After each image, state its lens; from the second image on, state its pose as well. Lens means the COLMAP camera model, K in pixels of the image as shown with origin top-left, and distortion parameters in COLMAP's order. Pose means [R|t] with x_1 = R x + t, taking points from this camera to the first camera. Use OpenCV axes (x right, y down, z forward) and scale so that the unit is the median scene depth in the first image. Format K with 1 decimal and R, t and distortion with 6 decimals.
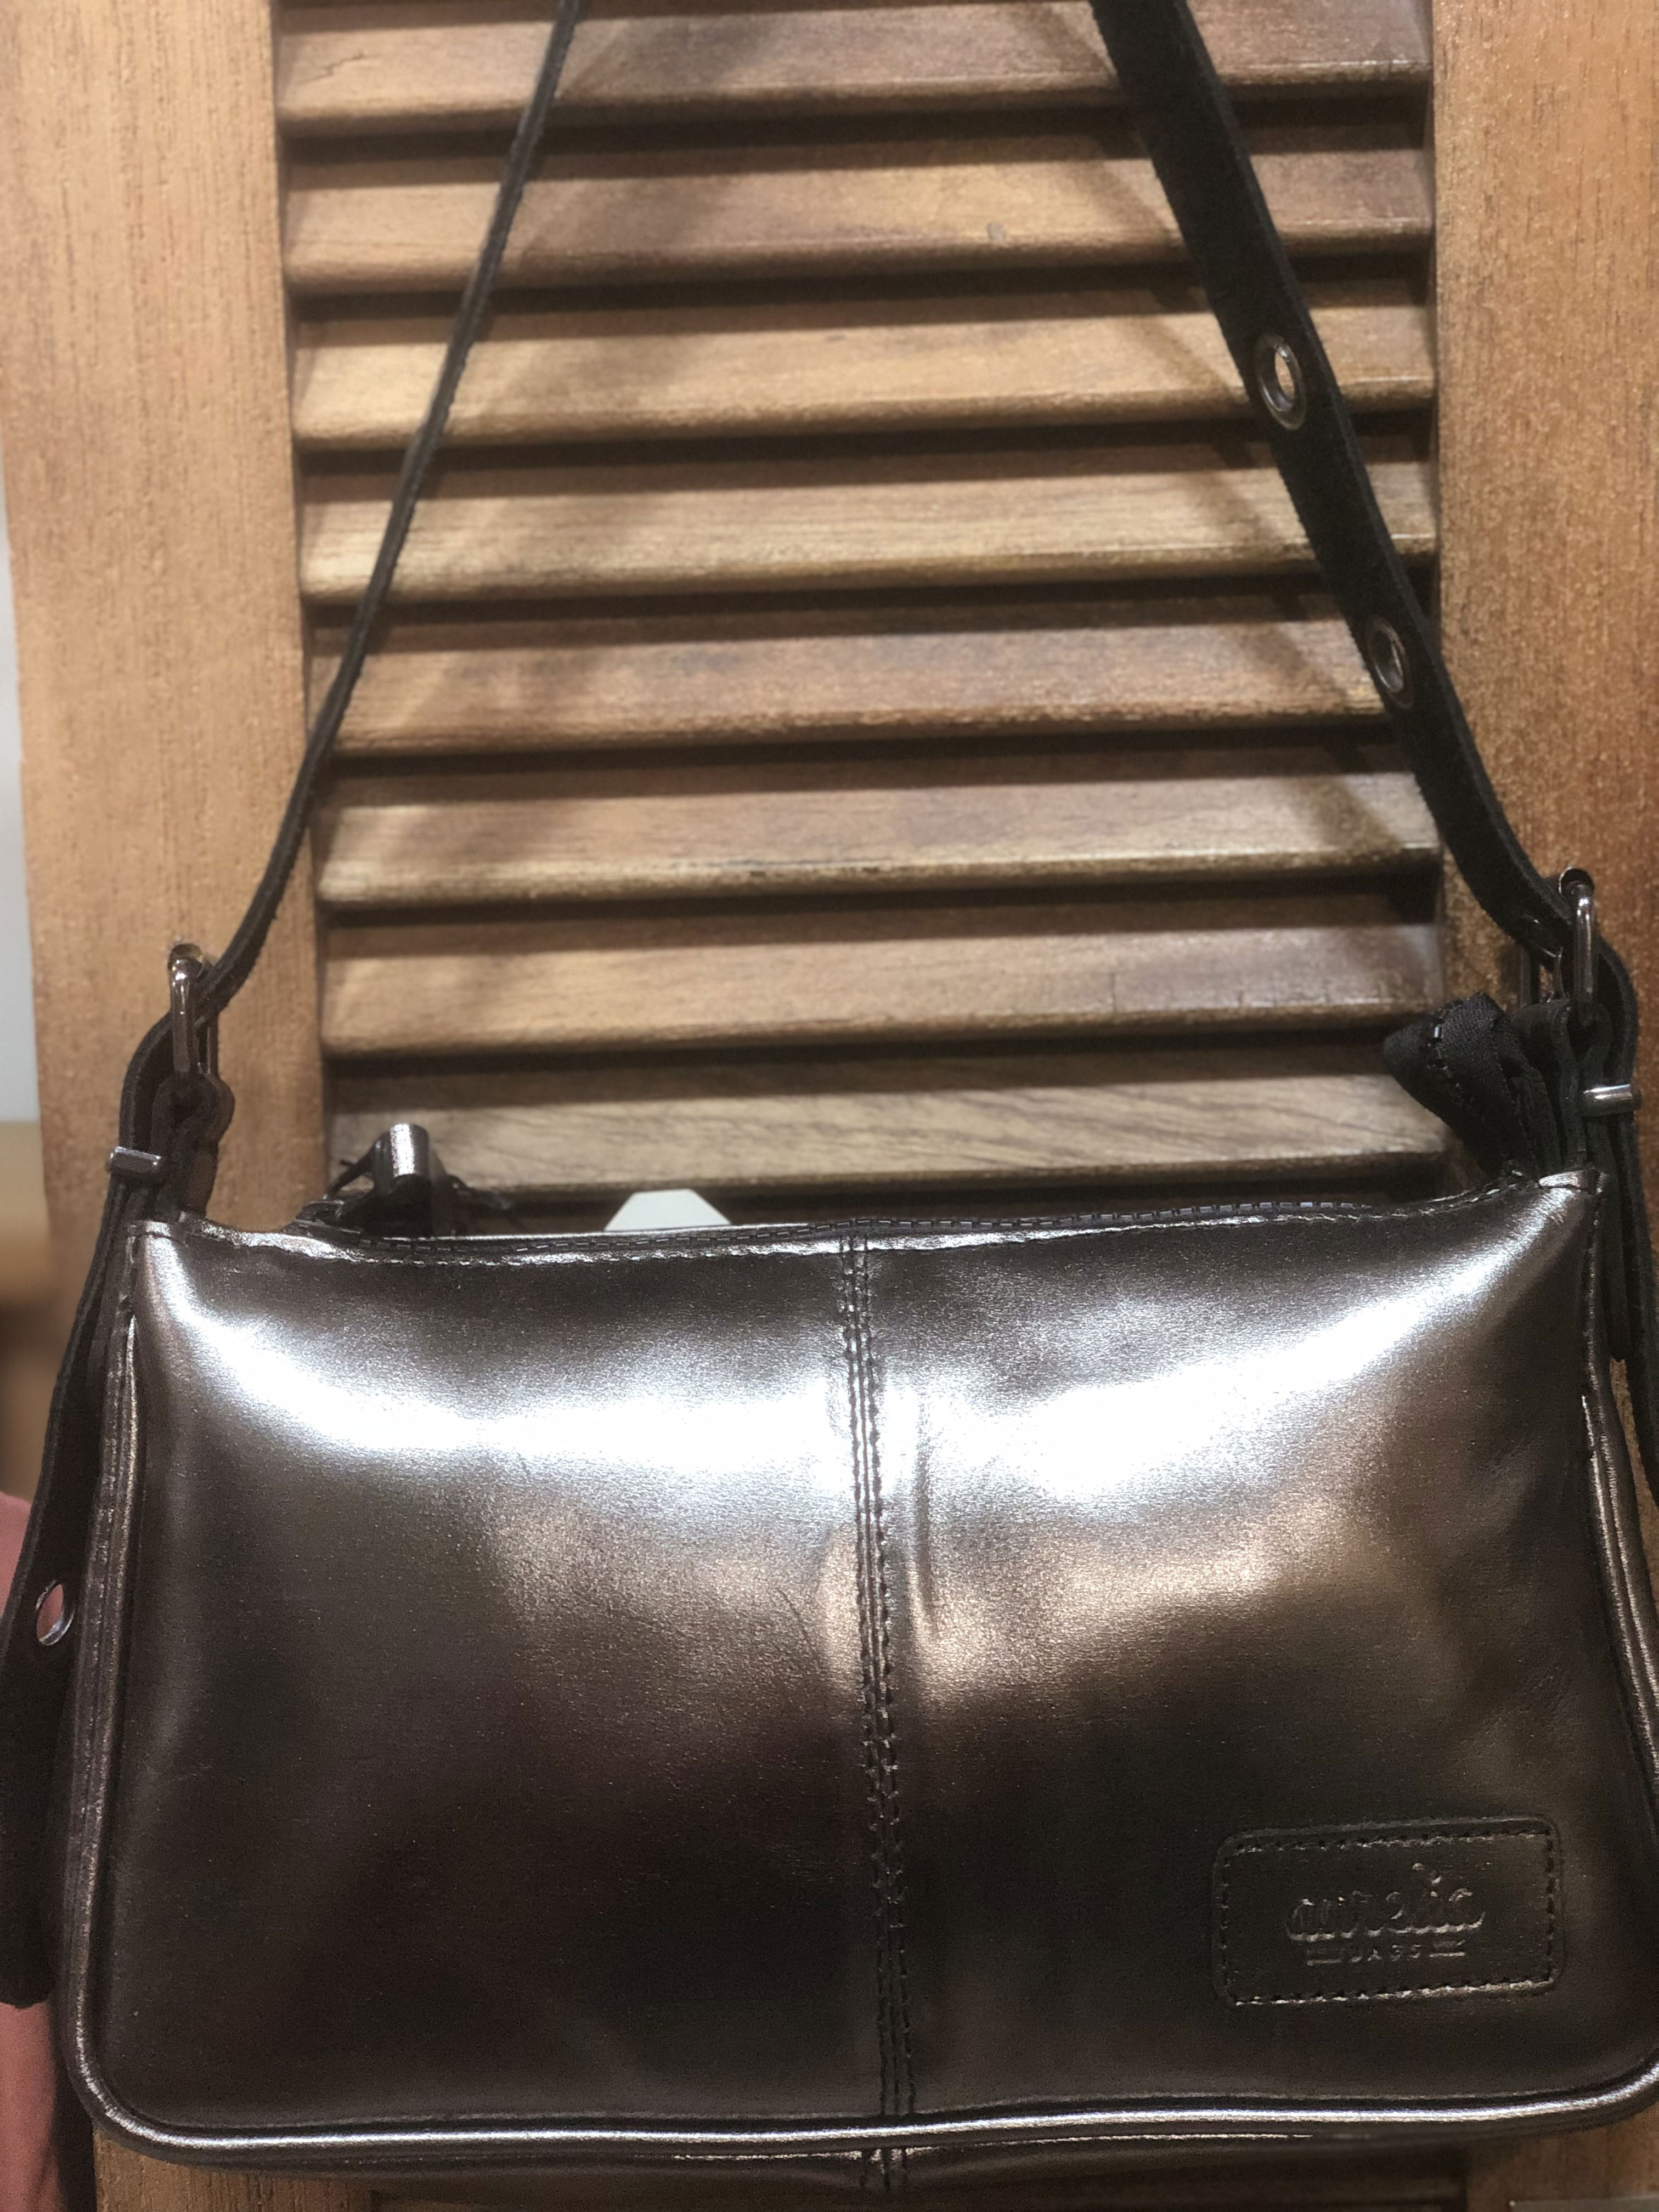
lens RADIAL K [[3368.0, 0, 829.5], [0, 3368.0, 1106.0], [0, 0, 1]] dist [0.029157, -0.269166]
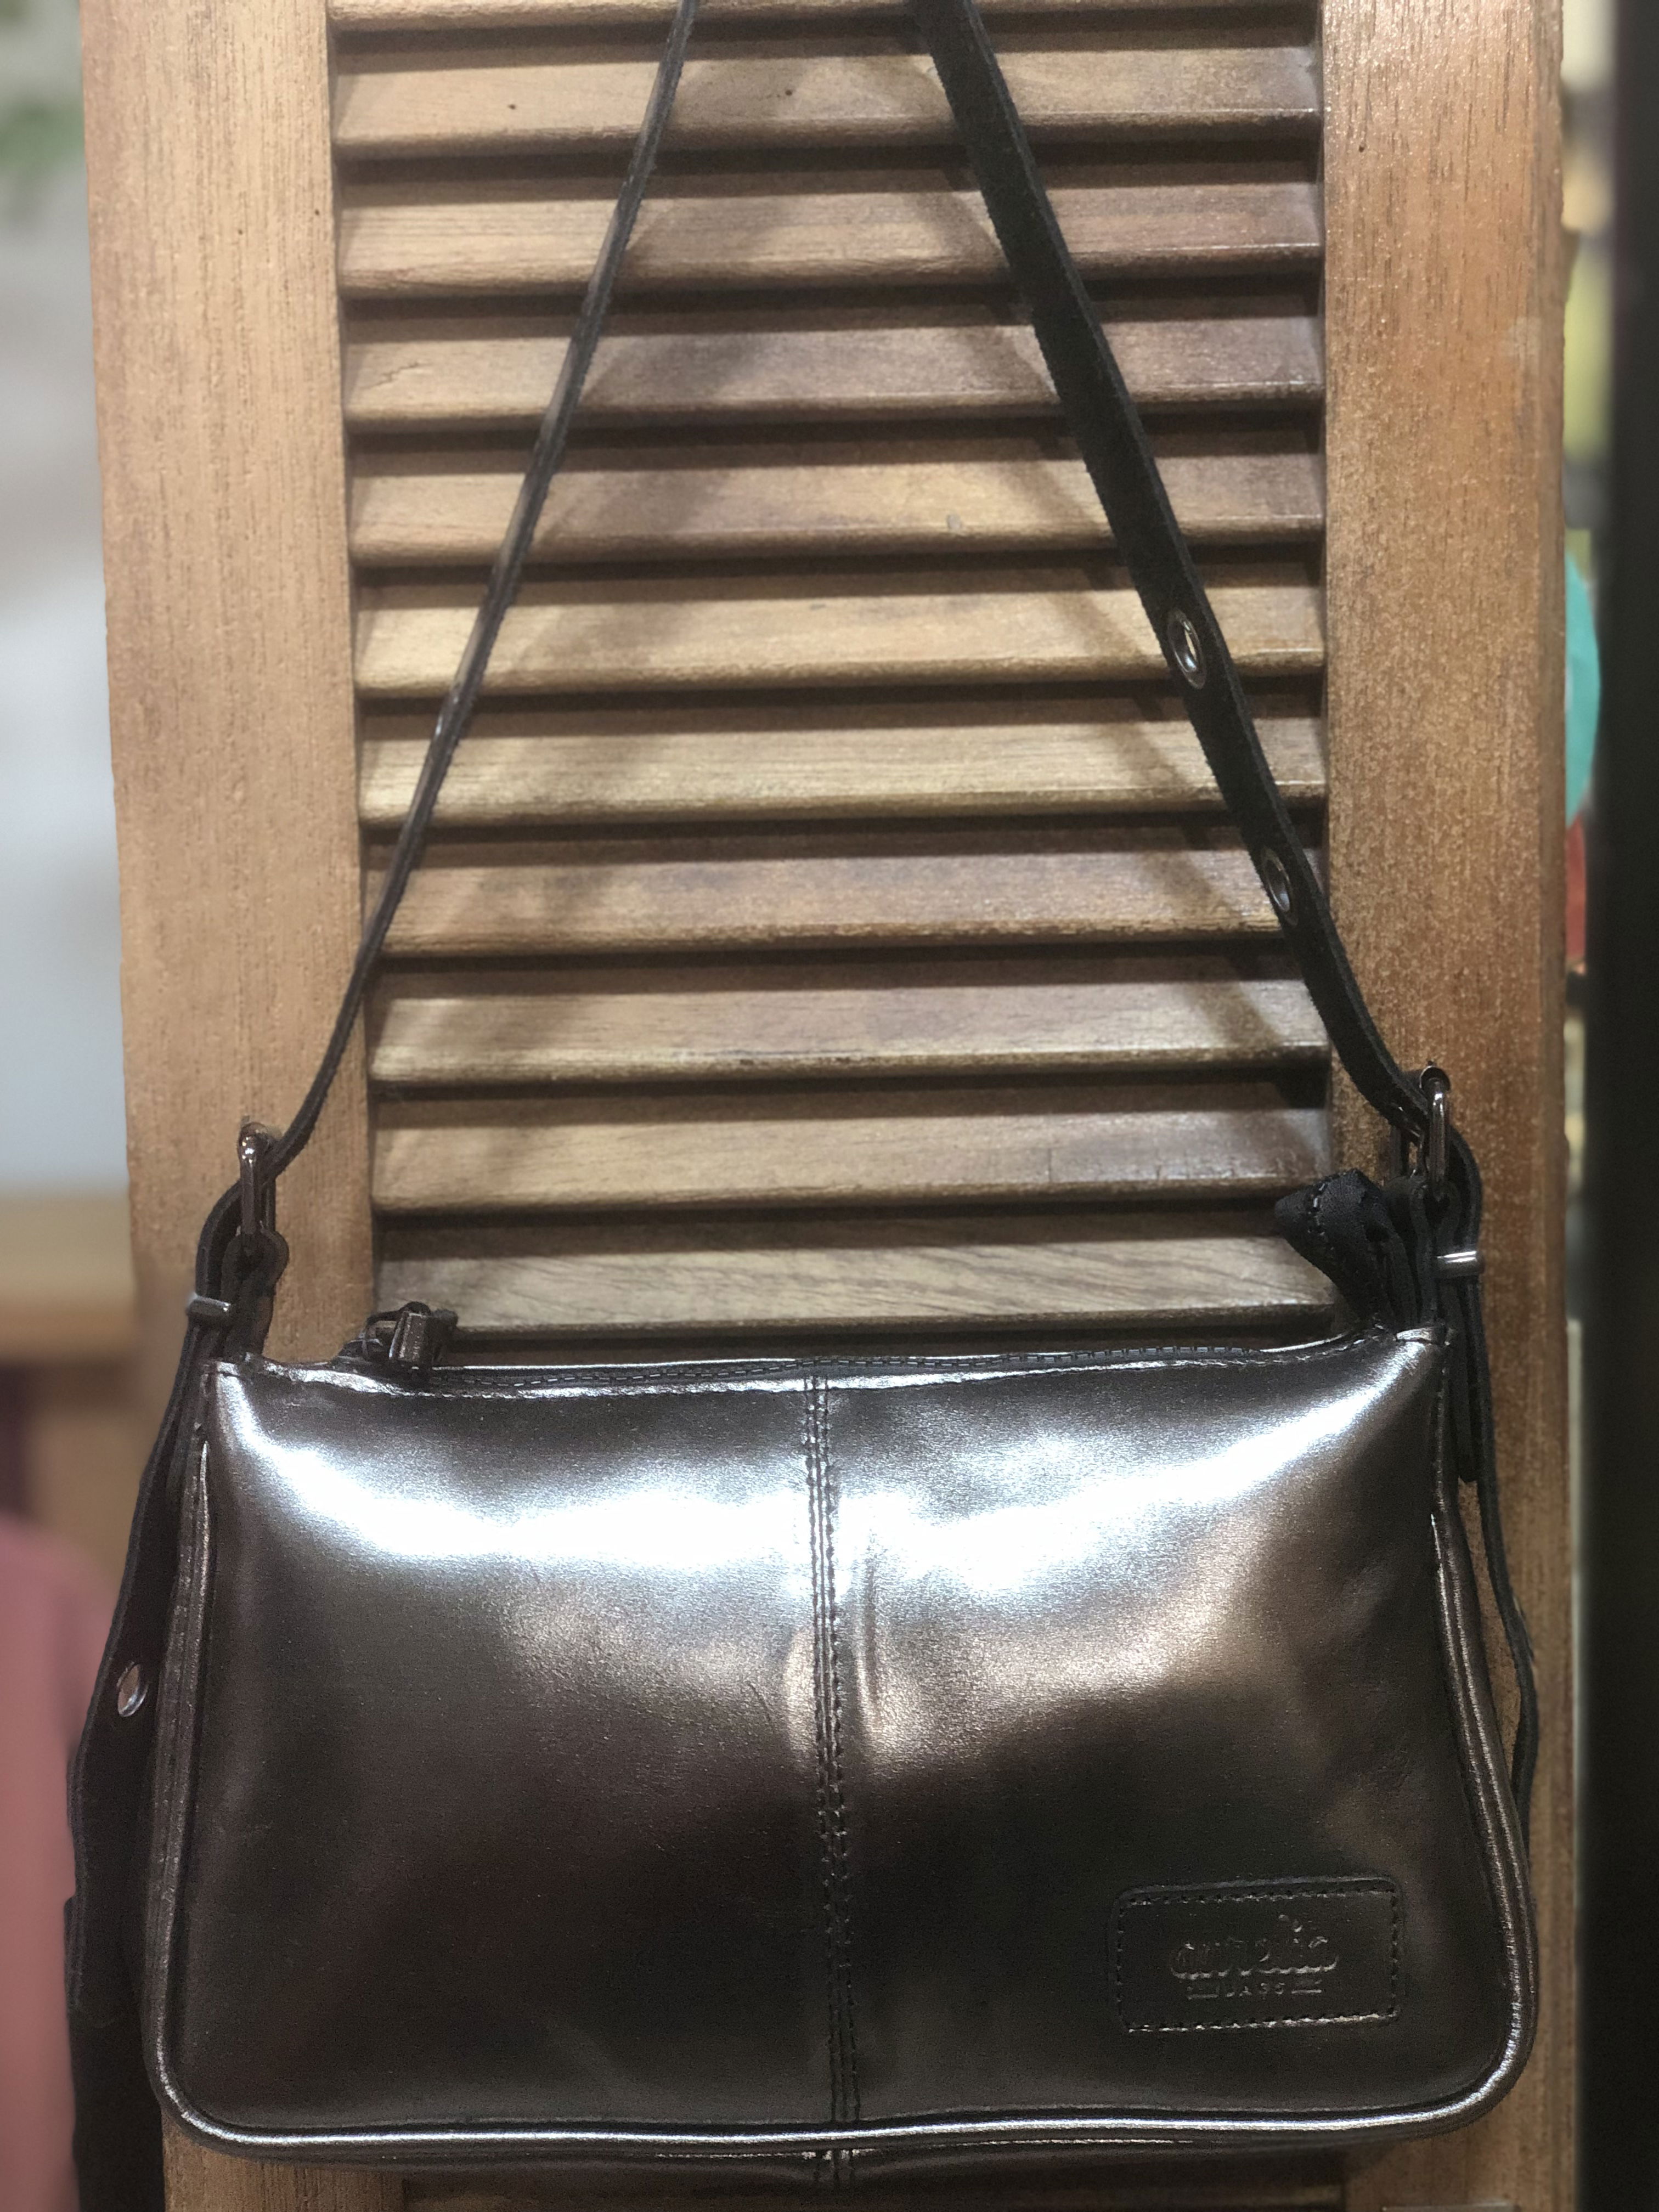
lens RADIAL K [[3339.4, 0, 888.1], [0, 3339.4, 1105.2], [0, 0, 1]] dist [-0.020175, -0.016860]
pose [[0.999913, 0.010689, 0.007755, 0.019265], [-0.010589, 0.999860, -0.012938, -0.039818], [-0.007892, 0.012855, 0.999886, -0.162065]]
